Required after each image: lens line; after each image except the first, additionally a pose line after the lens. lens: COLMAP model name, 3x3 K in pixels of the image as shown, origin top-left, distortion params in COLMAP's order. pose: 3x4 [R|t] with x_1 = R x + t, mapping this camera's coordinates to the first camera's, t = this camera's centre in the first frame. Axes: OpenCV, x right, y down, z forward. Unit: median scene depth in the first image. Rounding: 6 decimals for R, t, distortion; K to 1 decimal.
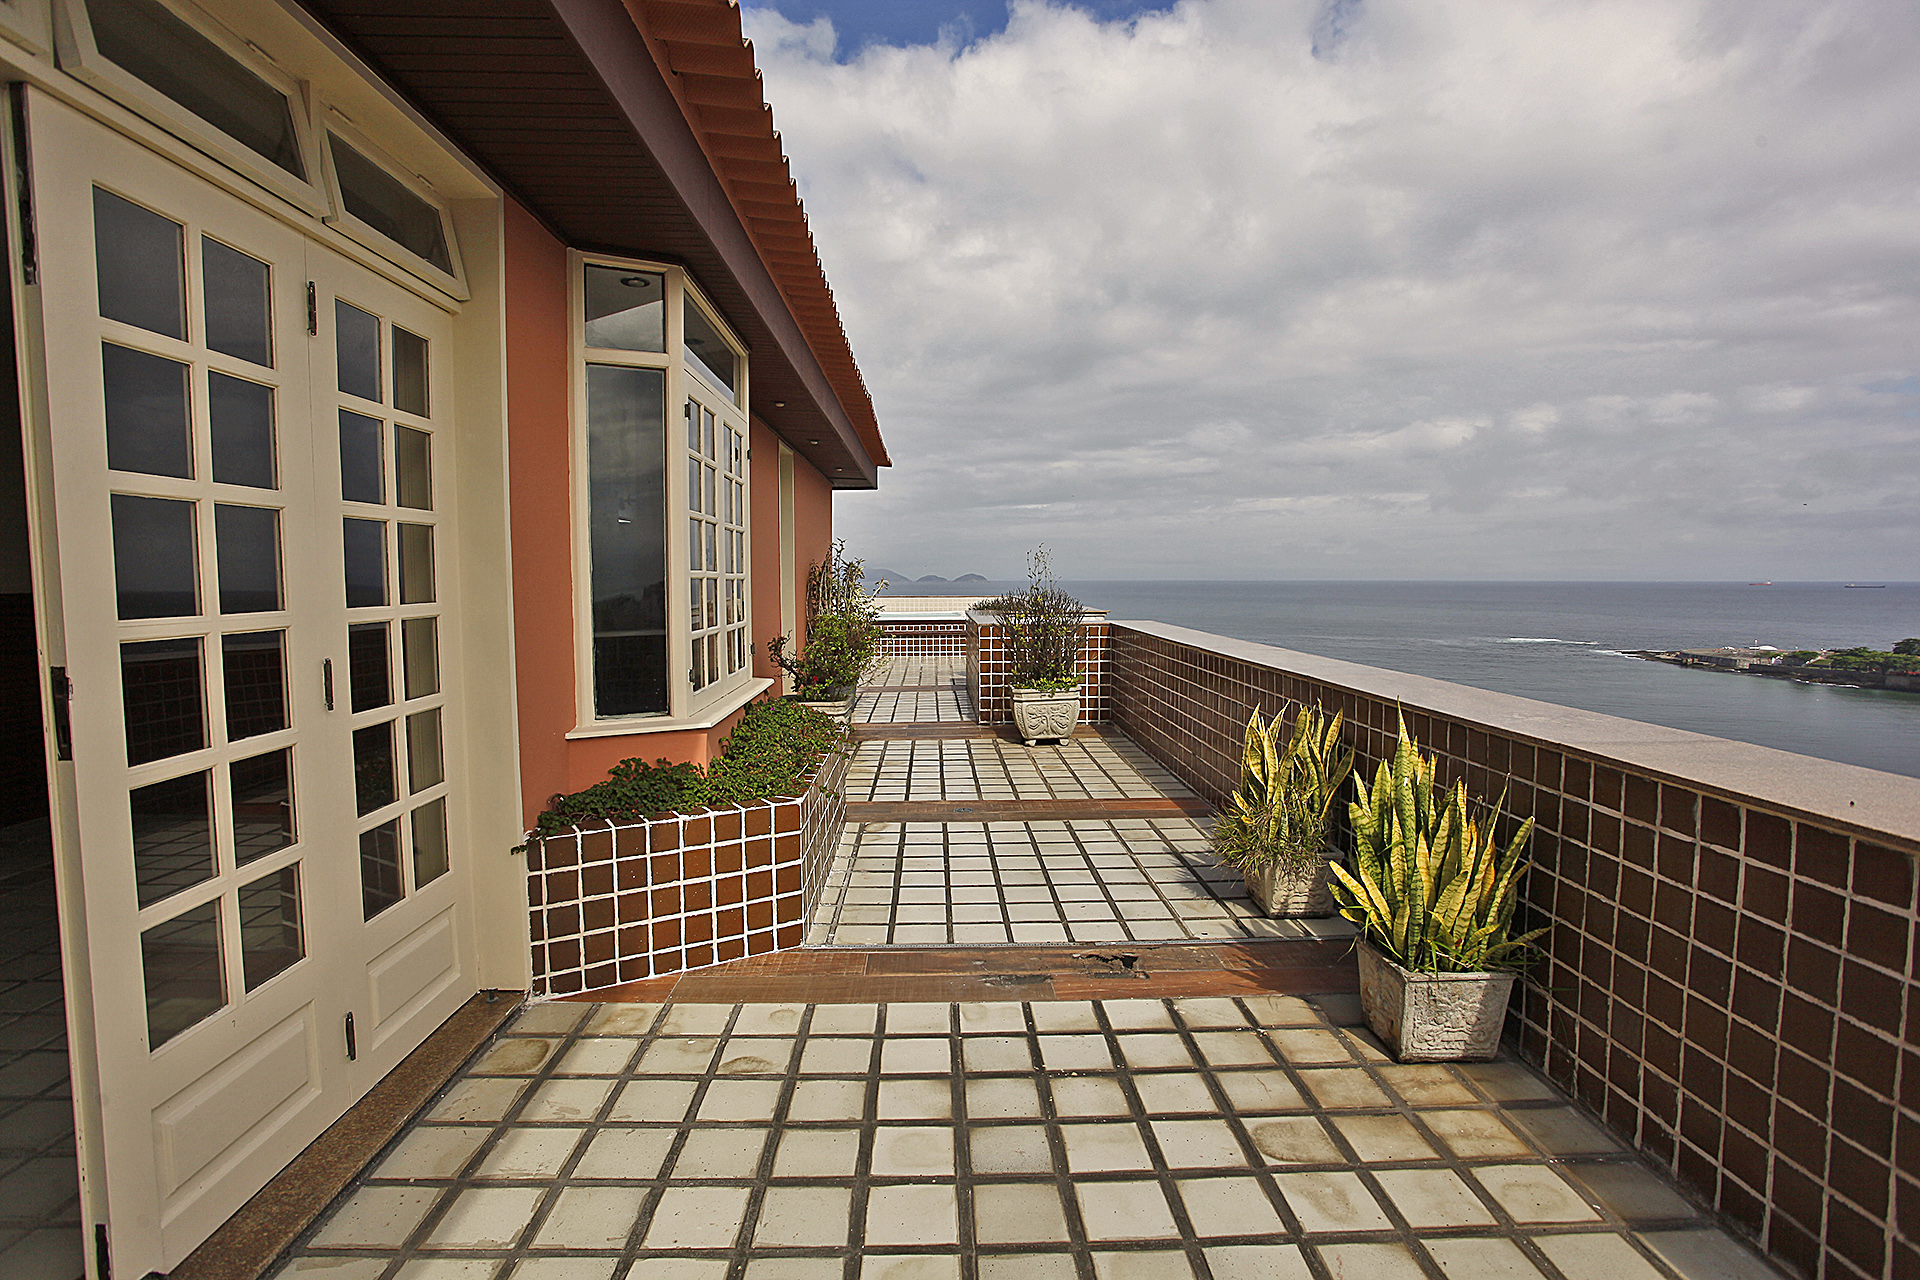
lens RADIAL K [[936.8, 0, 954.7], [0, 936.8, 643.5], [0, 0, 1]] dist [-0.076896, 0.033340]
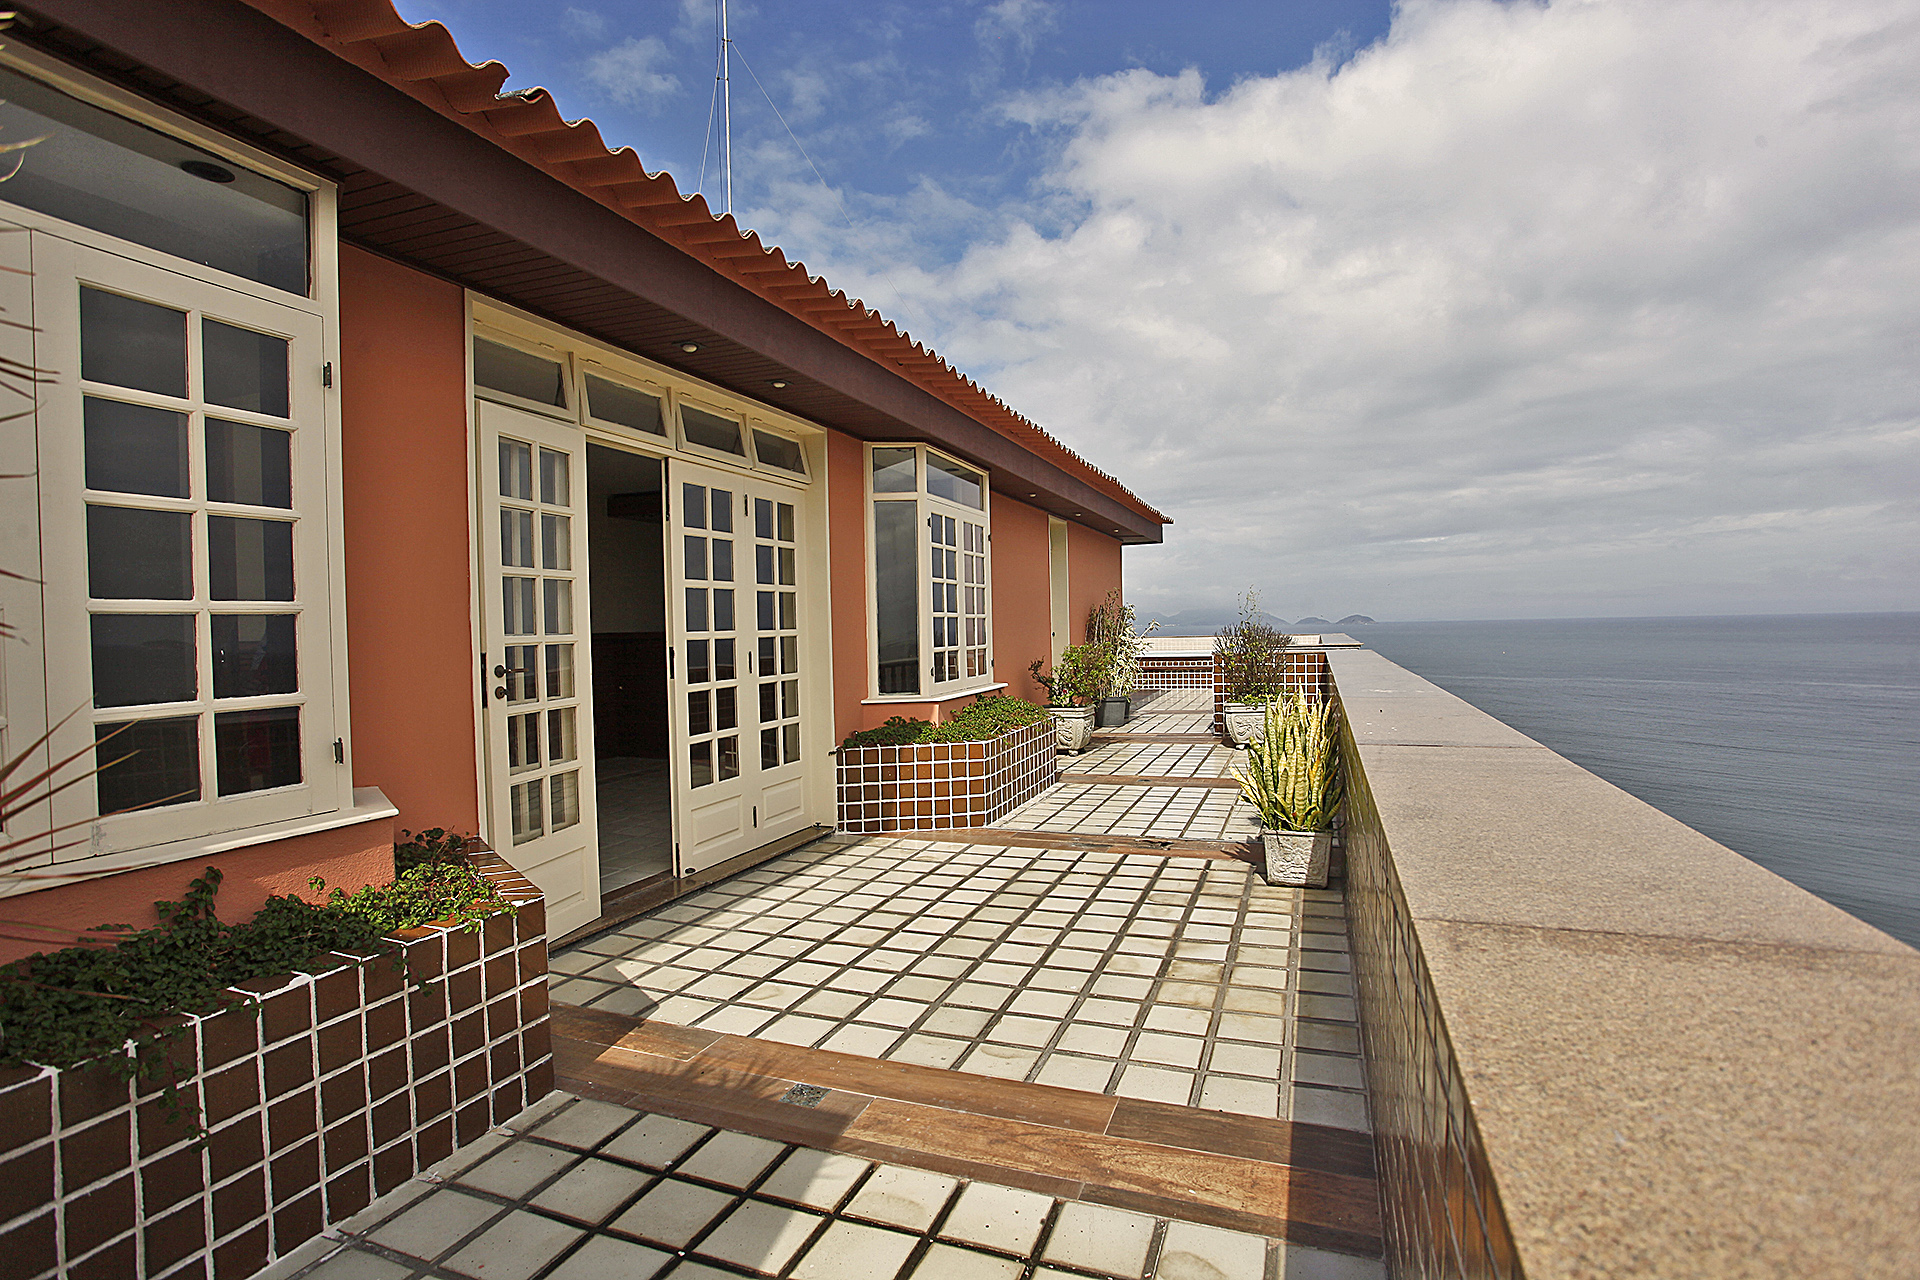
lens RADIAL K [[936.8, 0, 954.7], [0, 936.8, 643.5], [0, 0, 1]] dist [-0.076896, 0.033340]
pose [[0.924060, -0.010897, -0.382093, 0.594846], [-0.007688, 0.998862, -0.047081, 0.087109], [0.382171, 0.046443, 0.922924, -0.846587]]
